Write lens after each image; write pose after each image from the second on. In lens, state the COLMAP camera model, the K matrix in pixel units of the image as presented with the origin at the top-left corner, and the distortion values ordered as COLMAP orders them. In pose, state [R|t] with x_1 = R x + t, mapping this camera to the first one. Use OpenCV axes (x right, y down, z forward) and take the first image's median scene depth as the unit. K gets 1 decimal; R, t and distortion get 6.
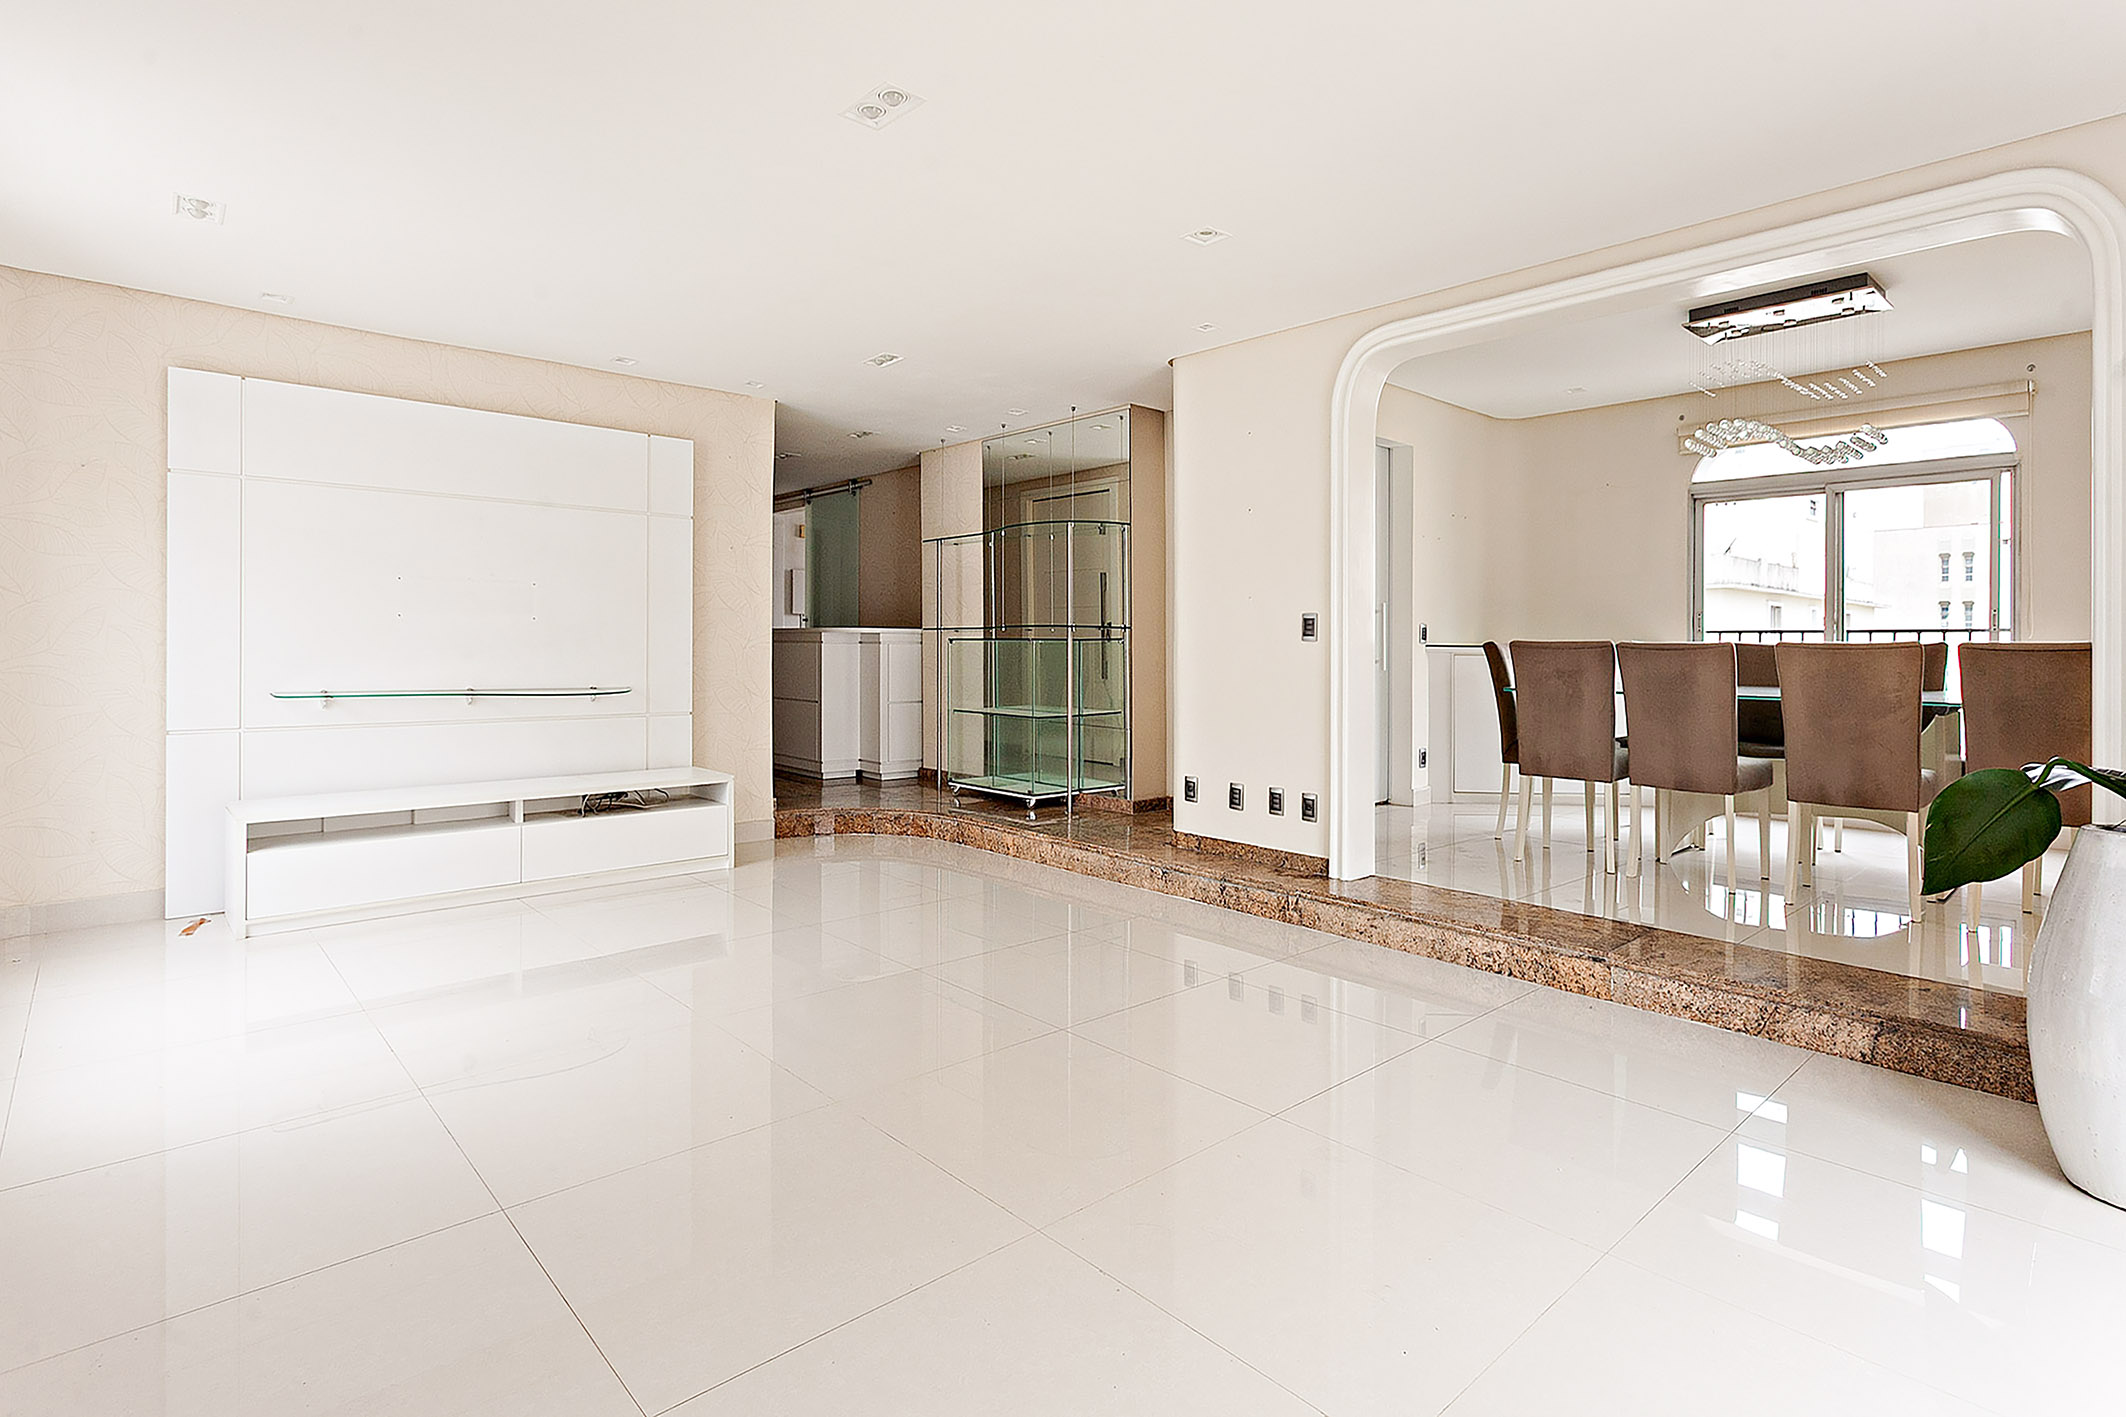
lens RADIAL K [[1157.9, 0, 1063.8], [0, 1157.9, 645.0], [0, 0, 1]] dist [0.002151, -0.000128]
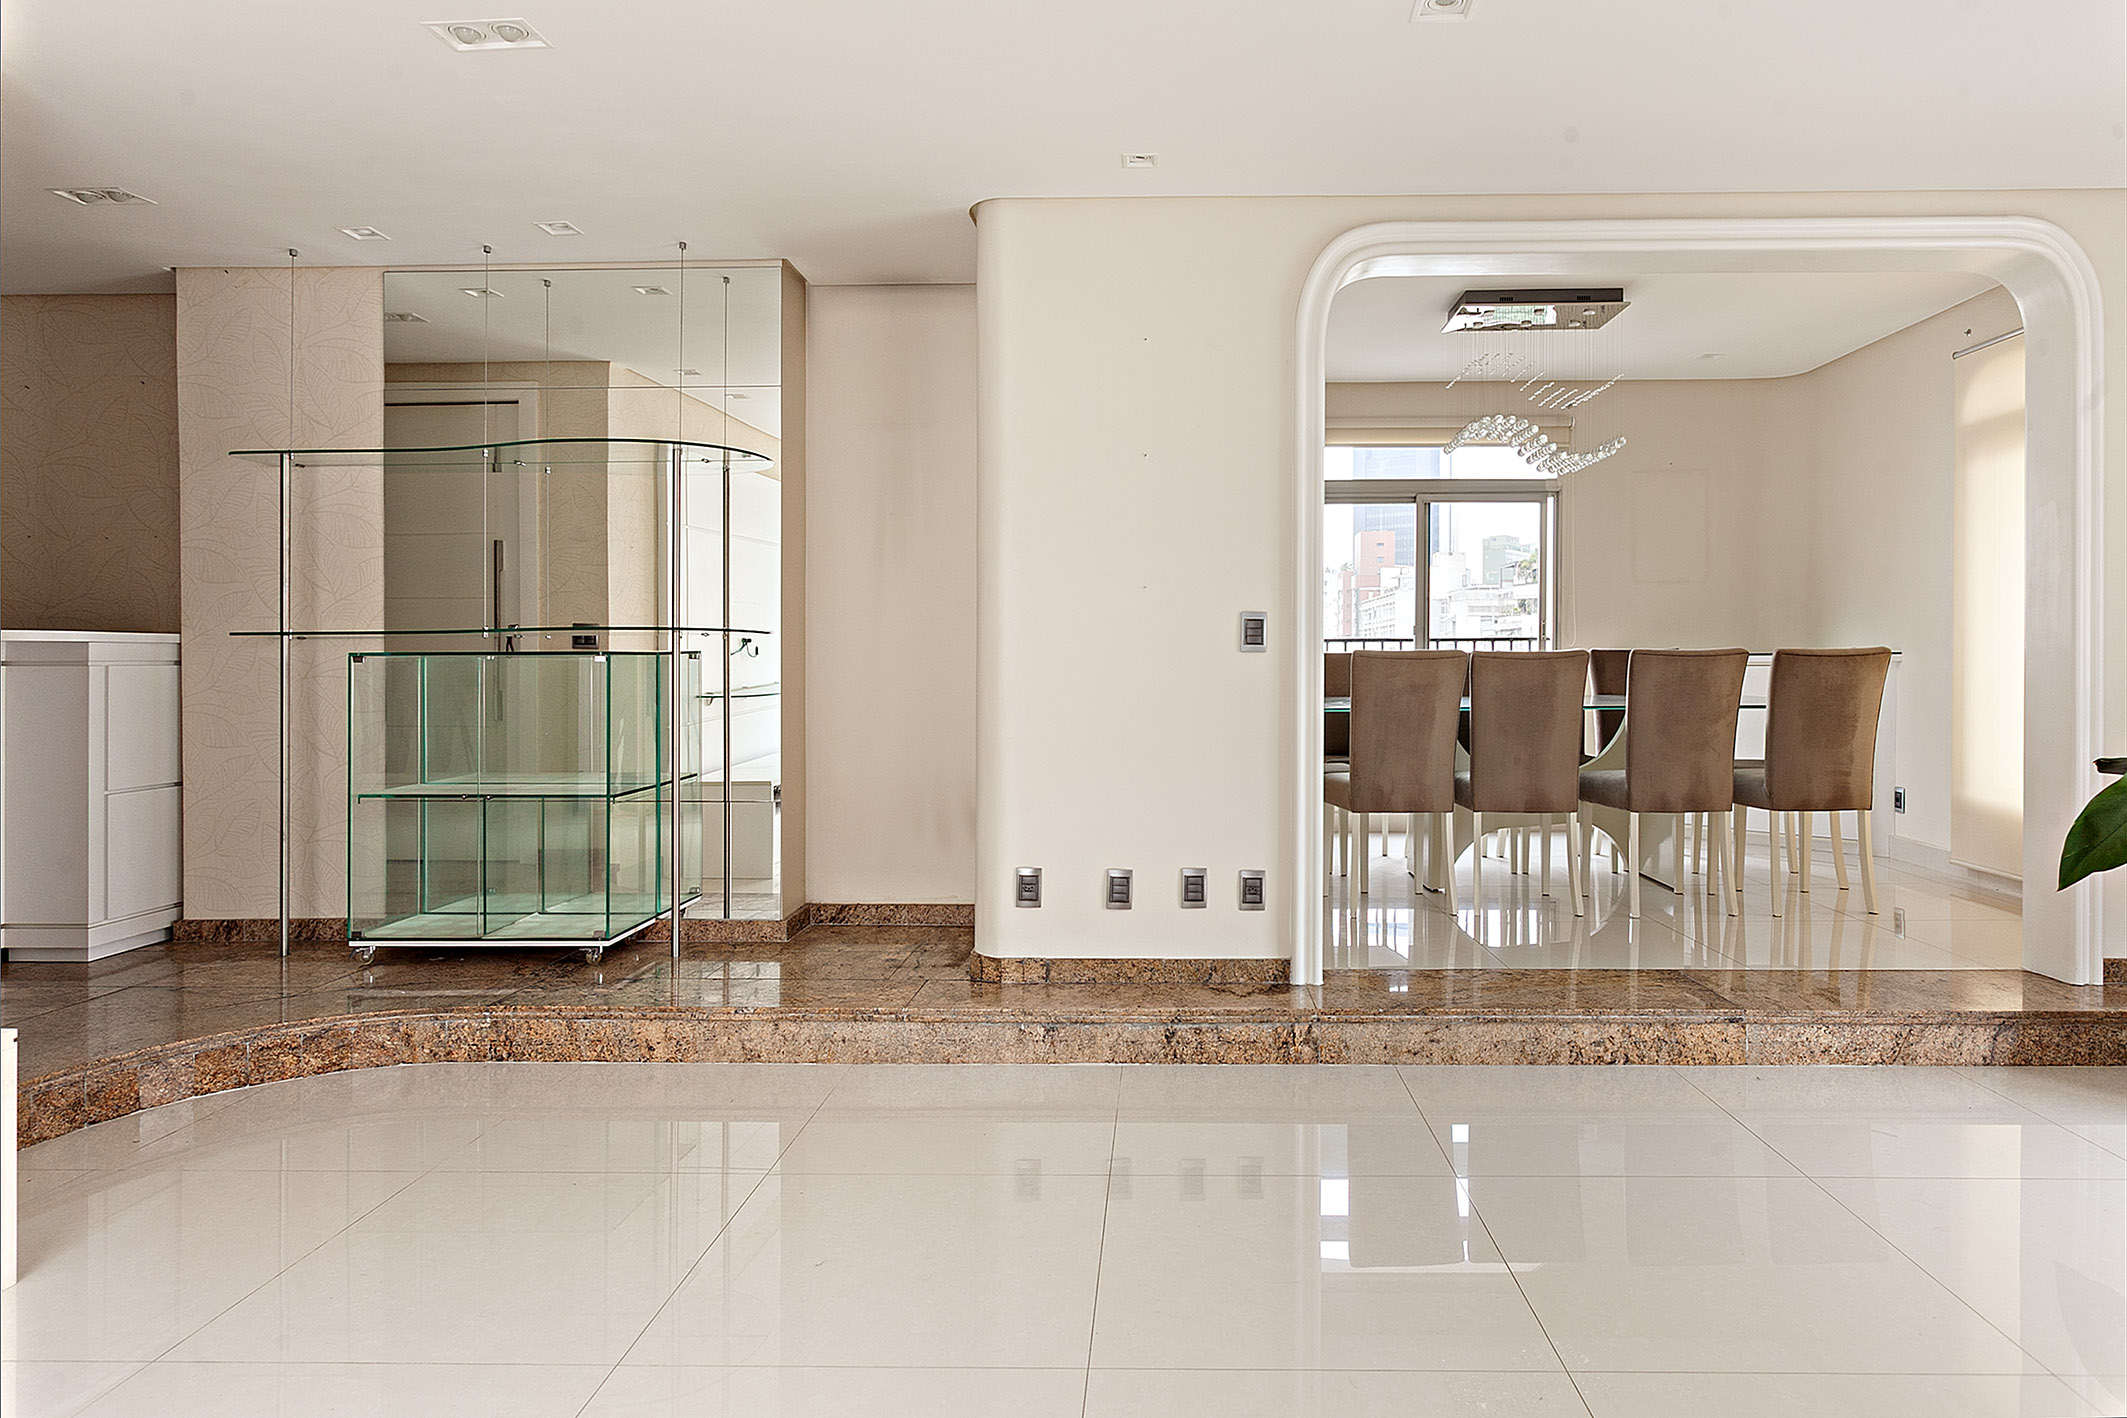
lens RADIAL K [[1287.0, 0, 1065.9], [0, 1287.0, 653.5], [0, 0, 1]] dist [-0.003874, 0.002407]
pose [[0.656590, -0.006408, 0.754221, -0.442856], [0.009741, 0.999953, 0.000015, -0.003487], [-0.754185, 0.007337, 0.656621, 0.570485]]
